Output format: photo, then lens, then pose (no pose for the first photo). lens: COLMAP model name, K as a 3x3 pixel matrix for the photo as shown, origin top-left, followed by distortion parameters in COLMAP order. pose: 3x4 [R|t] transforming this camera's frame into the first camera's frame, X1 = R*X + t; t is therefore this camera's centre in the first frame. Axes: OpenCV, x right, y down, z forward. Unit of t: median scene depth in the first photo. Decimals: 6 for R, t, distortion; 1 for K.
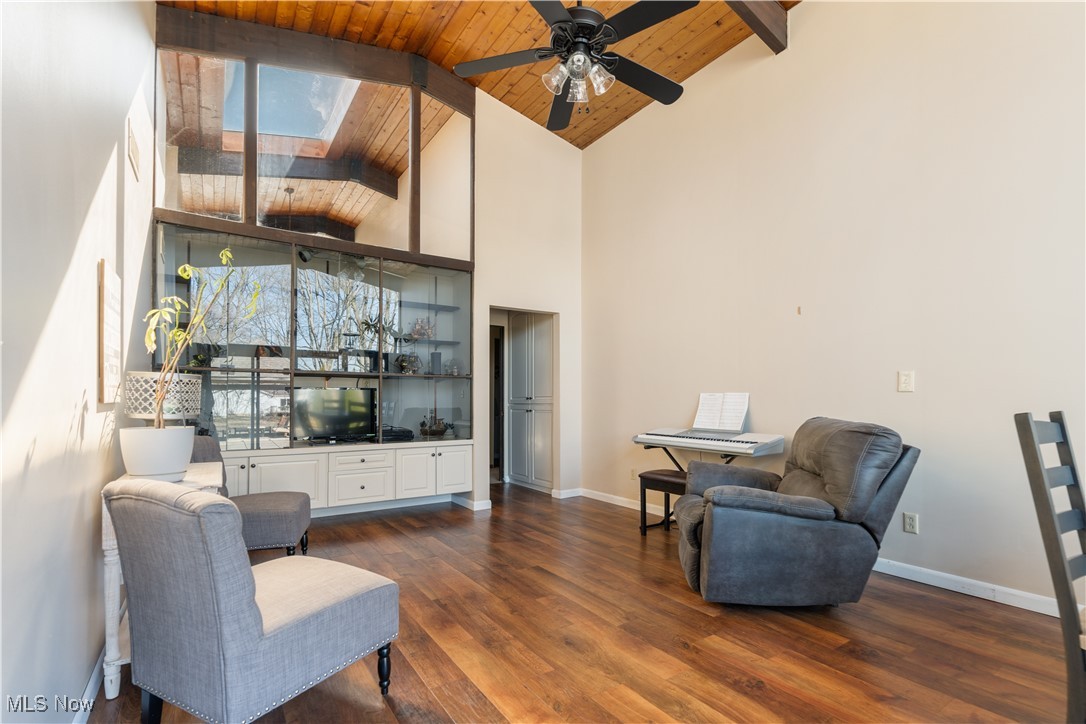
lens RADIAL K [[499.4, 0, 549.0], [0, 499.4, 394.5], [0, 0, 1]] dist [-0.009180, -0.000240]
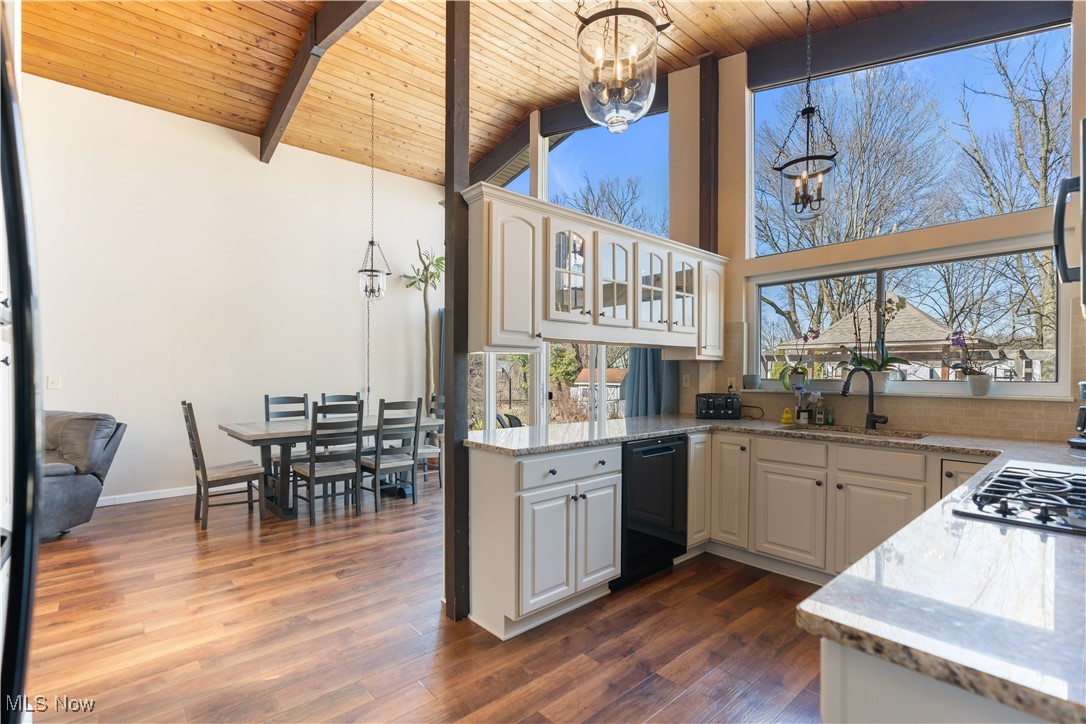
lens RADIAL K [[499.2, 0, 536.7], [0, 499.2, 375.5], [0, 0, 1]] dist [0.004095, 0.000461]
pose [[-0.087599, -0.009570, 0.996110, -0.690889], [-0.006403, 0.999939, 0.009044, -0.055515], [-0.996135, -0.005586, -0.087655, -0.221583]]
